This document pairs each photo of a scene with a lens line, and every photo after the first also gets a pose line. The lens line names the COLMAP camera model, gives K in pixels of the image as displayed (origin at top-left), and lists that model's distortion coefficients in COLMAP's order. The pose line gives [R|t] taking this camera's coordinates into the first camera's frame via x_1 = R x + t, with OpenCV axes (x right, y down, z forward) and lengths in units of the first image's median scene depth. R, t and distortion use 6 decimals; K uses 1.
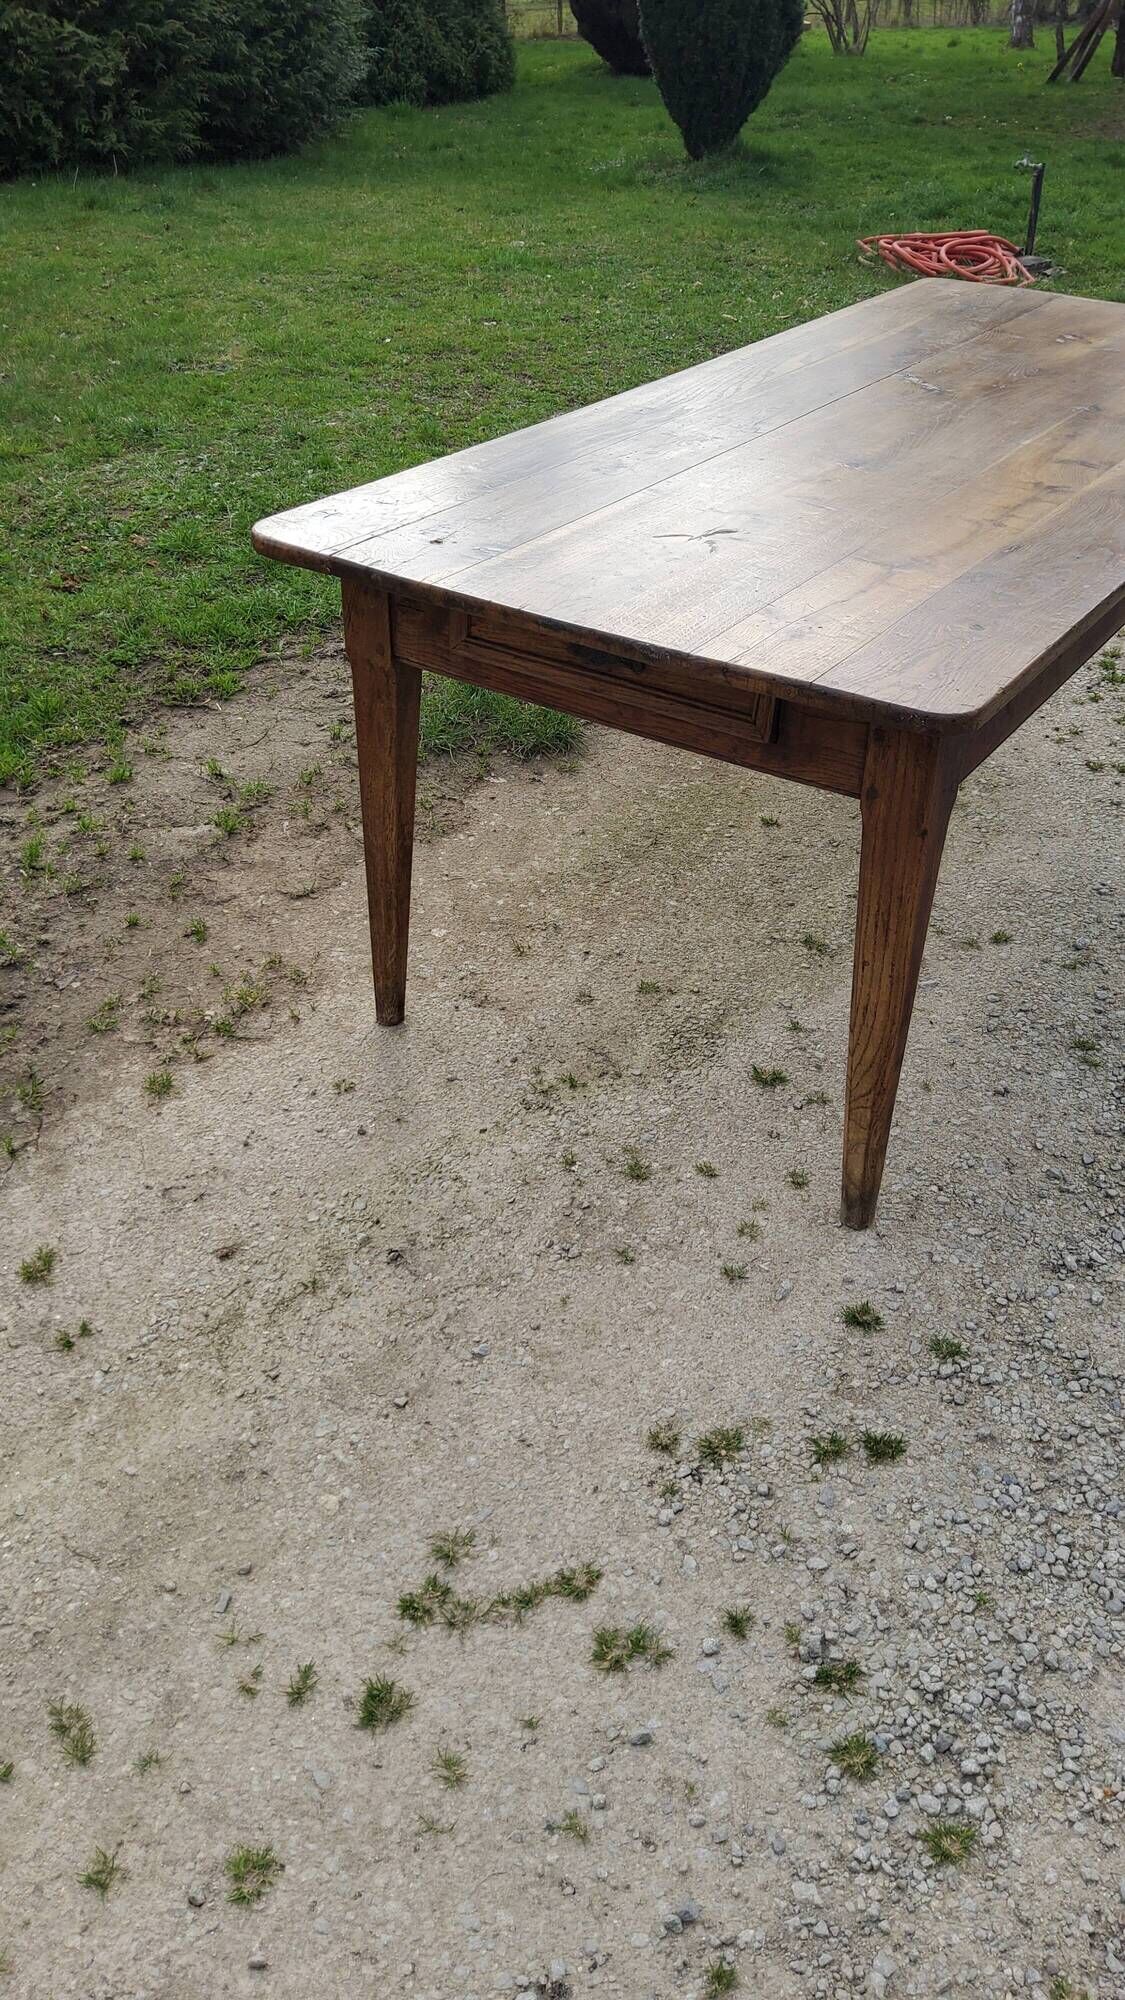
lens RADIAL K [[1480.4, 0, 562.5], [0, 1480.4, 1000.0], [0, 0, 1]] dist [0.136833, -0.305627]
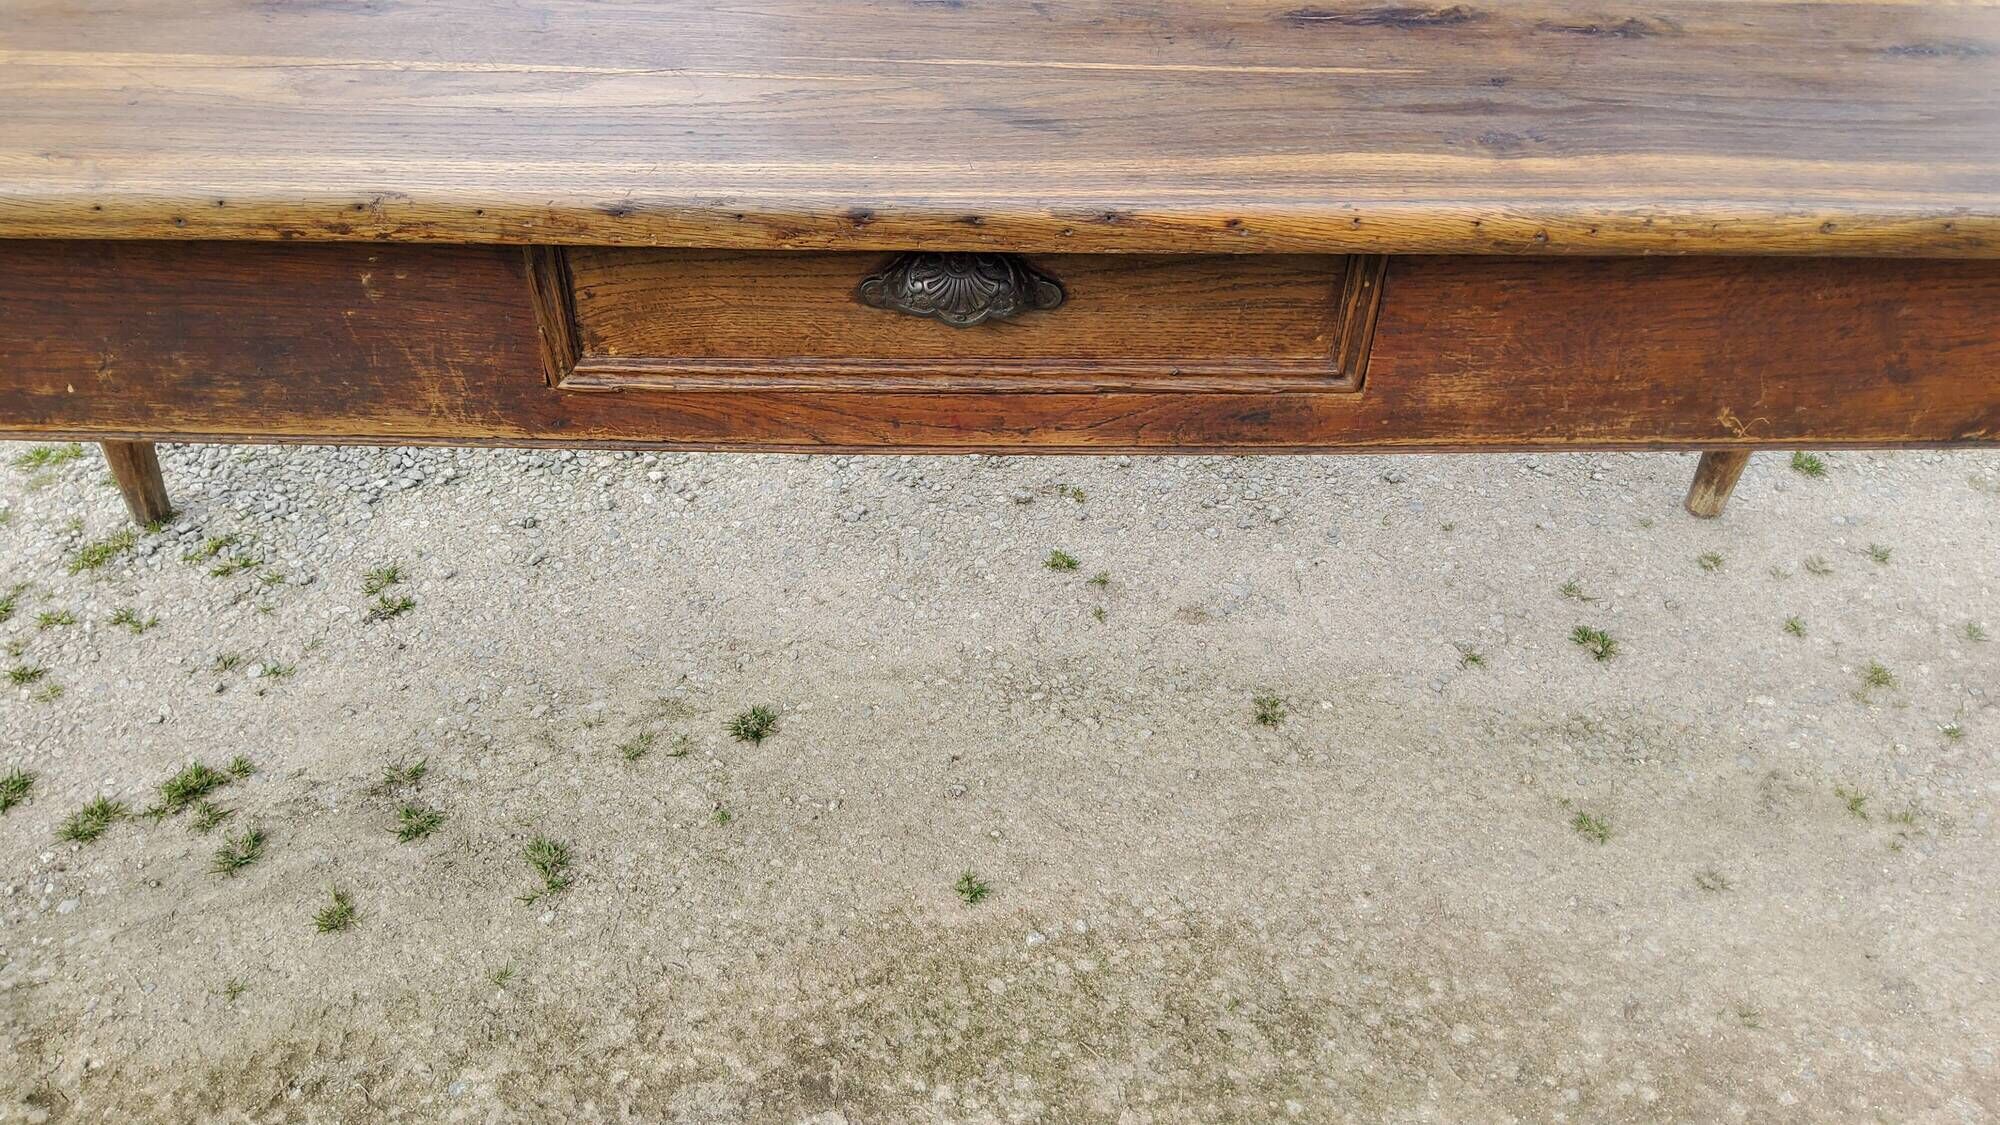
lens RADIAL K [[1508.7, 0, 1001.4], [0, 1508.7, 553.4], [0, 0, 1]] dist [0.059825, -0.118691]
pose [[-0.584368, -0.511029, 0.630368, -0.160242], [0.440934, 0.452167, 0.775321, -0.783420], [-0.681243, 0.731023, -0.038902, 1.393353]]
